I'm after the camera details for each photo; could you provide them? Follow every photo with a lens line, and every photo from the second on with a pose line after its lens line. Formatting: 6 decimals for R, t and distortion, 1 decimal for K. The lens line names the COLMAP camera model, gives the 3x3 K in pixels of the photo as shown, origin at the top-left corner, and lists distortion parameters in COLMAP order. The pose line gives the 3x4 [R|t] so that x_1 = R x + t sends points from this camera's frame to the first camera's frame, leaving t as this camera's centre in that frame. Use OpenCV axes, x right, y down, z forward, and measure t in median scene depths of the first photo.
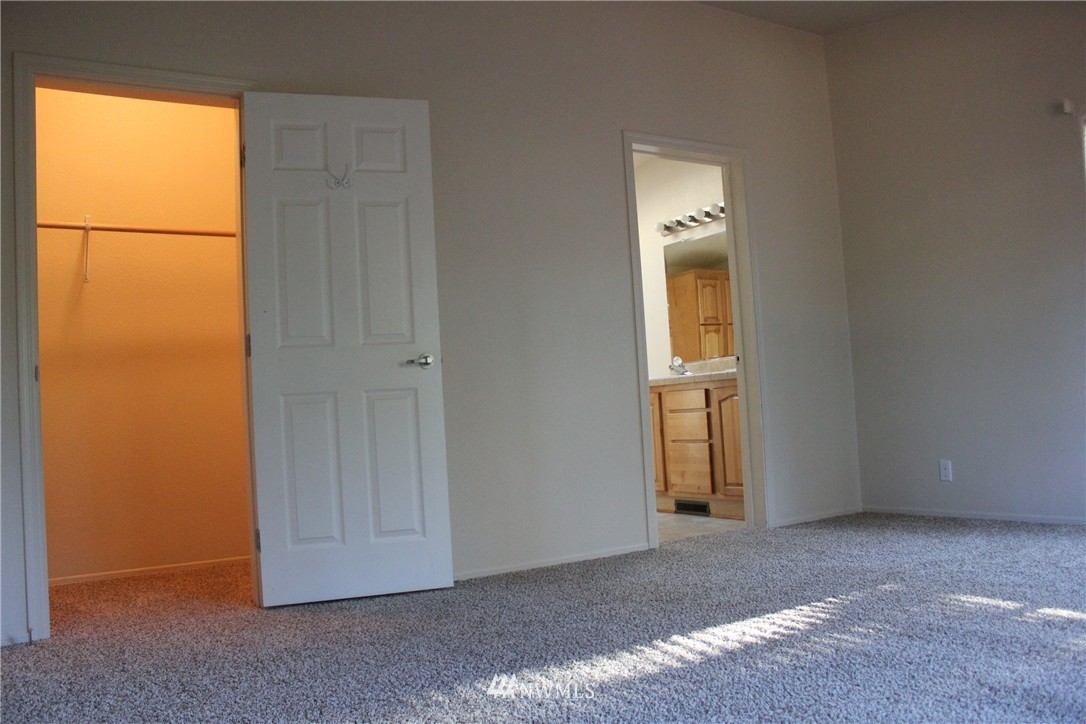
lens RADIAL K [[904.7, 0, 543.6], [0, 904.7, 362.4], [0, 0, 1]] dist [-0.127360, 0.048294]
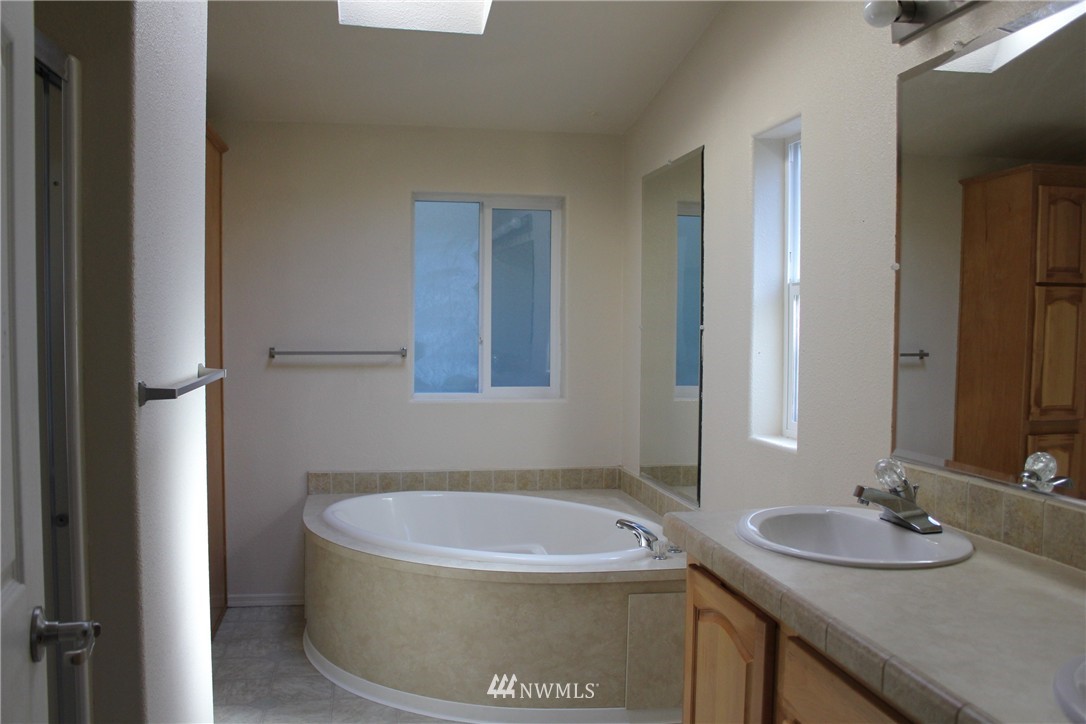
lens RADIAL K [[904.7, 0, 538.8], [0, 904.7, 362.9], [0, 0, 1]] dist [-0.127360, 0.048294]
pose [[0.931418, 0.079044, -0.355263, 0.097254], [-0.038983, 0.992182, 0.118551, -0.044598], [0.361856, -0.096571, 0.927218, 0.485592]]
